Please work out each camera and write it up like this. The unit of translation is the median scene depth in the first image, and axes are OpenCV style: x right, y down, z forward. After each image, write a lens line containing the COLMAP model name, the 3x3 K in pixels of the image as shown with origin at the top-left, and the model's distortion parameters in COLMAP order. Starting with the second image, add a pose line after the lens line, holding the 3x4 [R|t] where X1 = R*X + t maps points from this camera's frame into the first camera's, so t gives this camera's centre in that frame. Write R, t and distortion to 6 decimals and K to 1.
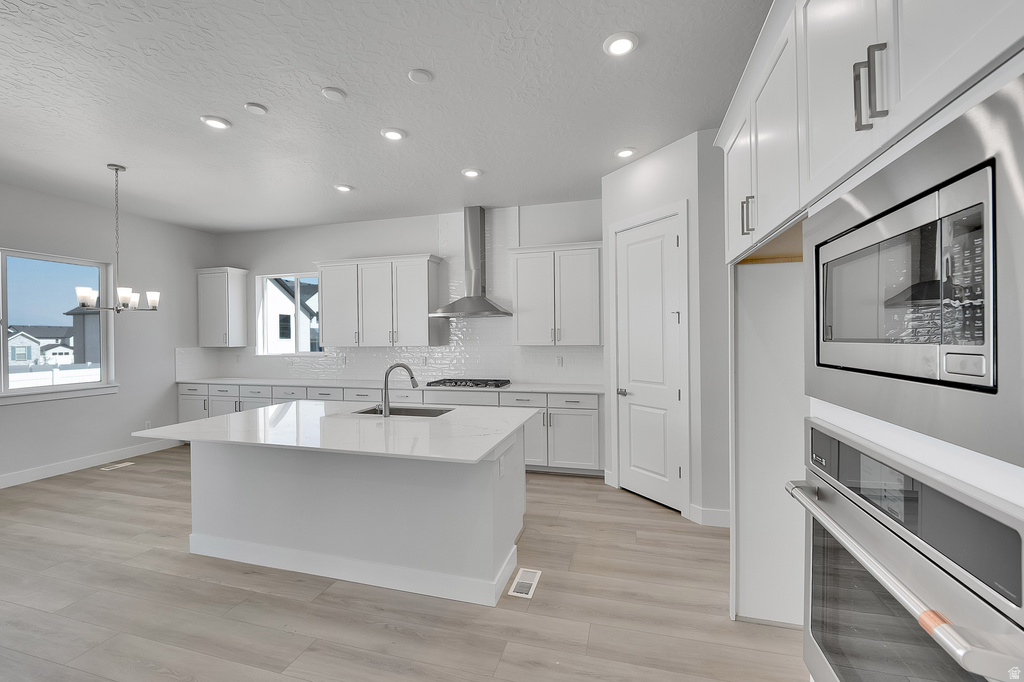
lens RADIAL K [[426.3, 0, 515.1], [0, 426.3, 339.9], [0, 0, 1]] dist [-0.005254, -0.001411]
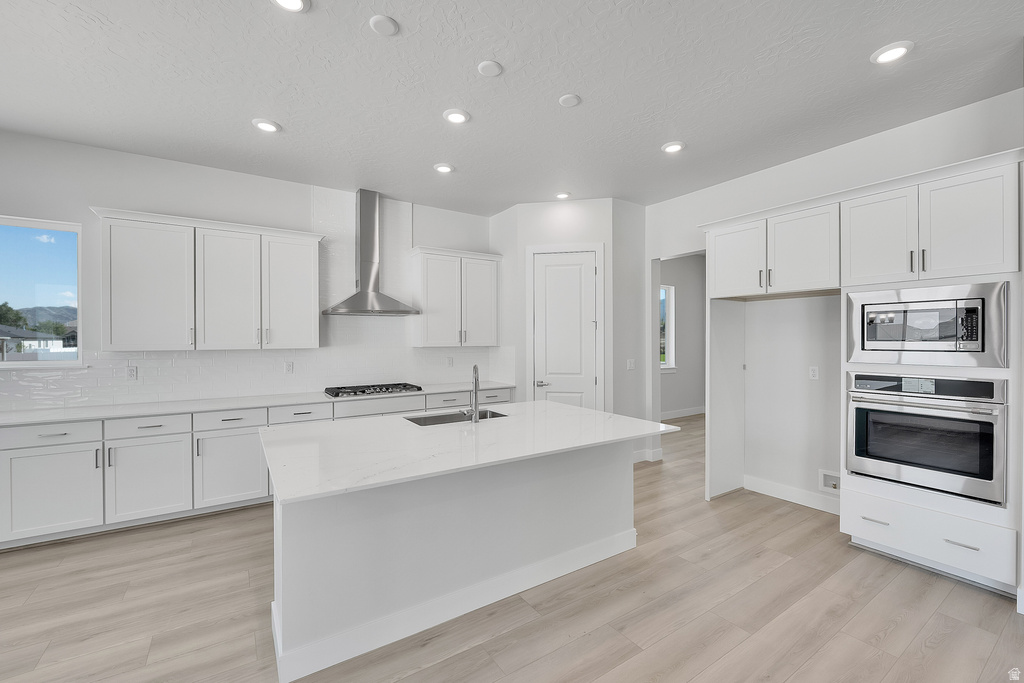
lens RADIAL K [[426.3, 0, 518.4], [0, 426.3, 336.1], [0, 0, 1]] dist [-0.005254, -0.001411]
pose [[0.650421, 0.016126, 0.759402, -0.563277], [0.001491, 0.999746, -0.022507, 0.010244], [-0.759572, 0.015771, 0.650232, 0.191495]]
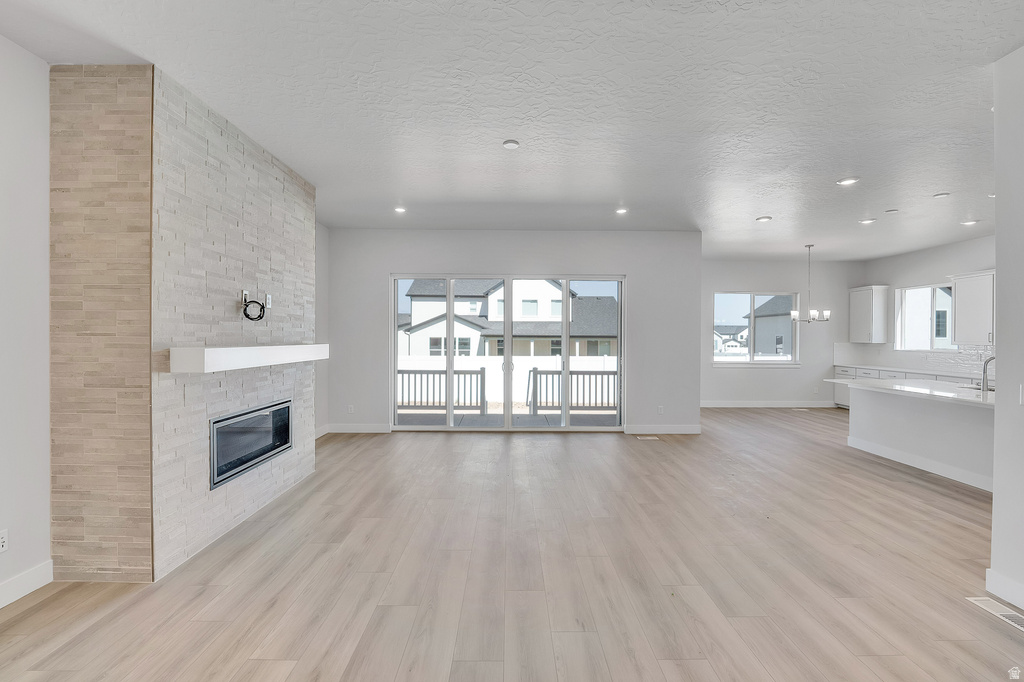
lens RADIAL K [[426.3, 0, 512.7], [0, 426.3, 339.5], [0, 0, 1]] dist [-0.005254, -0.001411]
pose [[0.272800, 0.017542, -0.961911, 0.396766], [-0.011685, 0.999820, 0.014920, -0.001997], [0.962000, 0.007170, 0.272956, -0.592570]]
